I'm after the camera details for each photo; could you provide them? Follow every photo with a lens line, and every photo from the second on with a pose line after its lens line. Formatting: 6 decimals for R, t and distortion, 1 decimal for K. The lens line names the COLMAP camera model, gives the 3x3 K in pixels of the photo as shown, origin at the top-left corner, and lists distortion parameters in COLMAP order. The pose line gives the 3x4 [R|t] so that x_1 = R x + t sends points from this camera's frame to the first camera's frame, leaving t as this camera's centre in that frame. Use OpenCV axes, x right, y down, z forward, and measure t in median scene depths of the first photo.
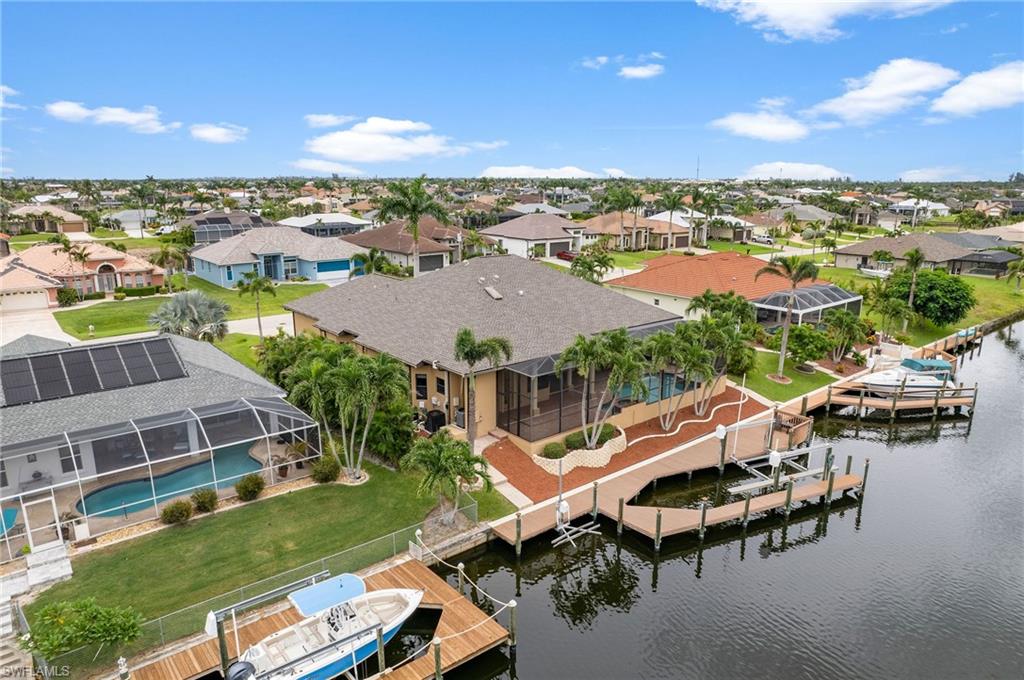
lens RADIAL K [[677.8, 0, 512.0], [0, 677.8, 340.0], [0, 0, 1]] dist [-0.032074, 0.004305]
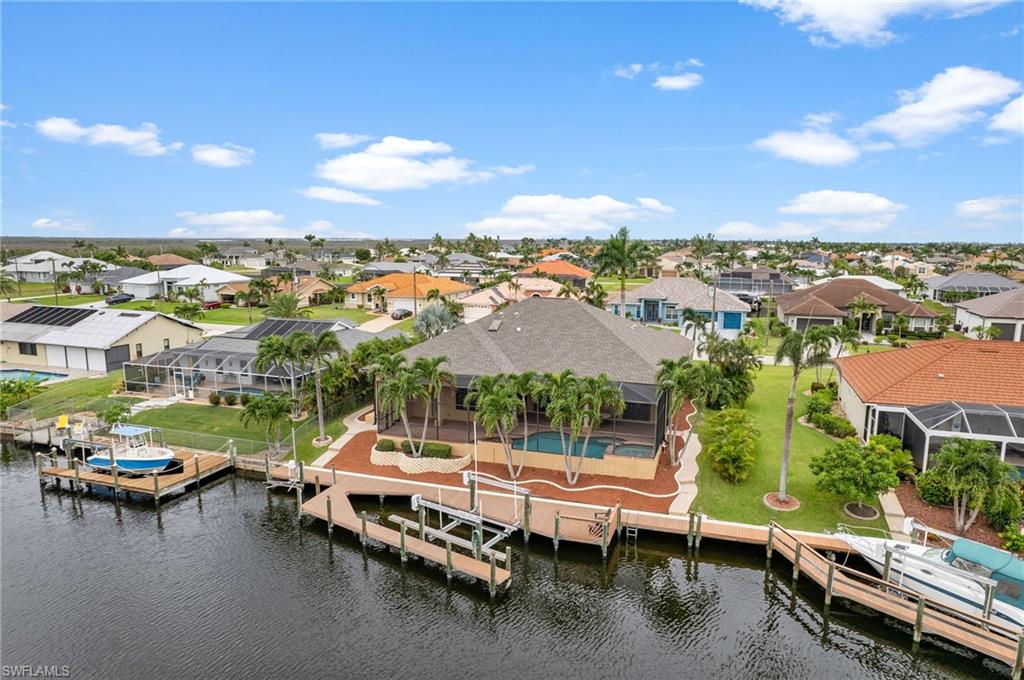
lens RADIAL K [[654.6, 0, 512.0], [0, 654.6, 340.0], [0, 0, 1]] dist [-0.029435, -0.000363]
pose [[0.519960, 0.132388, -0.843869, 0.869659], [-0.205308, 0.978325, 0.026979, -0.075932], [0.829150, 0.159226, 0.535870, 0.402933]]
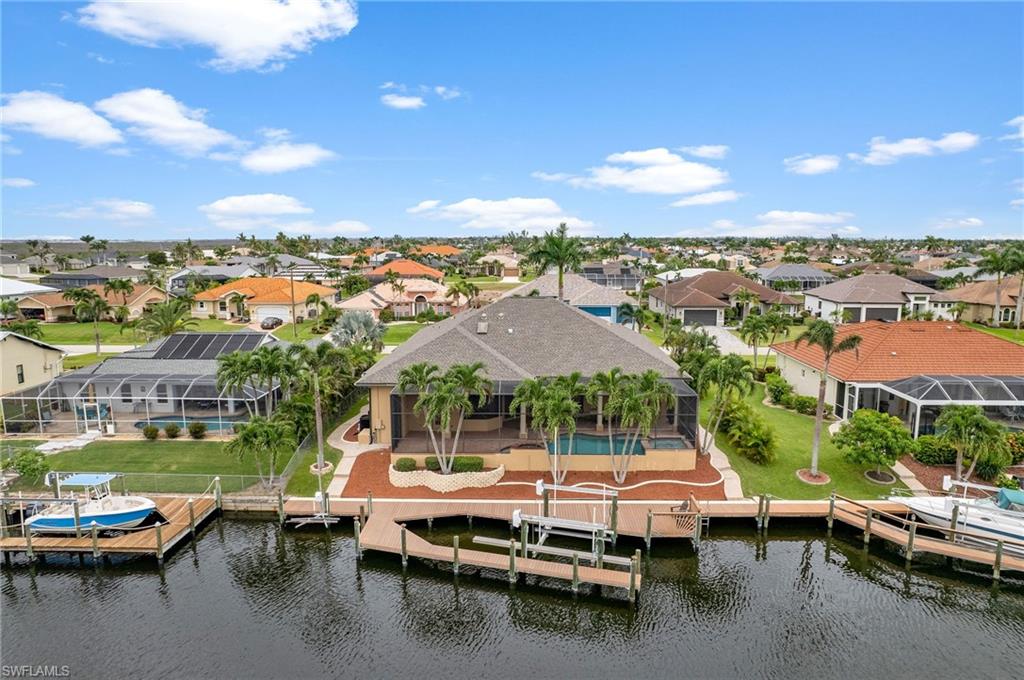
lens RADIAL K [[677.8, 0, 512.0], [0, 677.8, 340.0], [0, 0, 1]] dist [-0.032074, 0.004305]
pose [[0.747794, 0.097272, -0.656767, 0.681026], [-0.154022, 0.987639, -0.029092, -0.024456], [0.645819, 0.122912, 0.753532, 0.194699]]
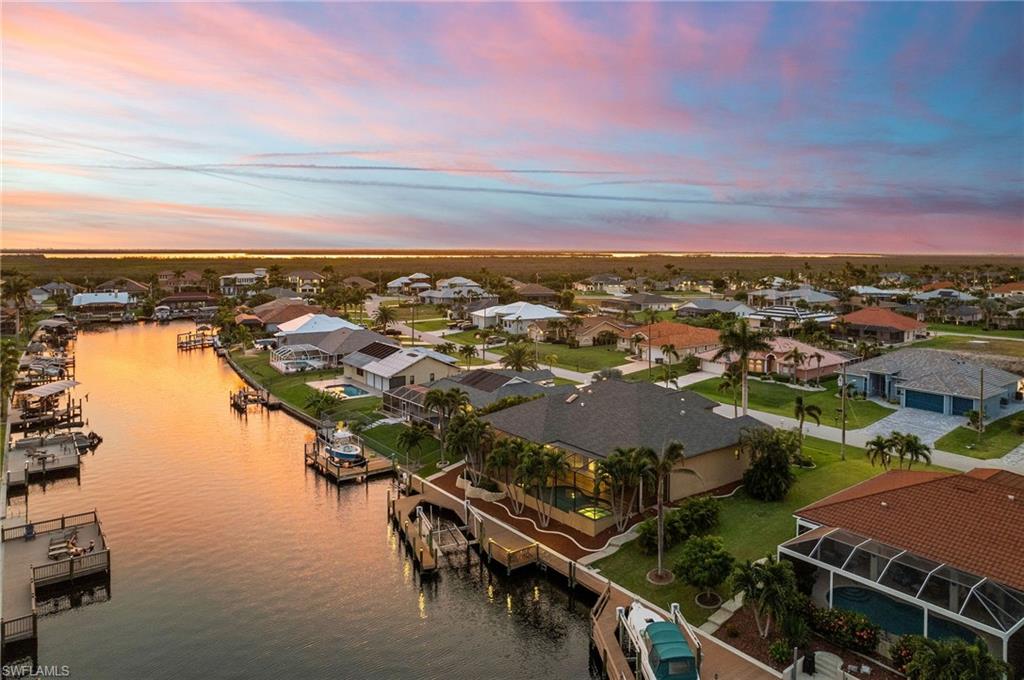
lens RADIAL K [[677.8, 0, 512.0], [0, 677.8, 340.0], [0, 0, 1]] dist [-0.032074, 0.004305]
pose [[-0.052184, 0.129699, -0.990179, 1.353025], [-0.237414, 0.961491, 0.138453, -0.346449], [0.970006, 0.242307, -0.019382, 0.810938]]
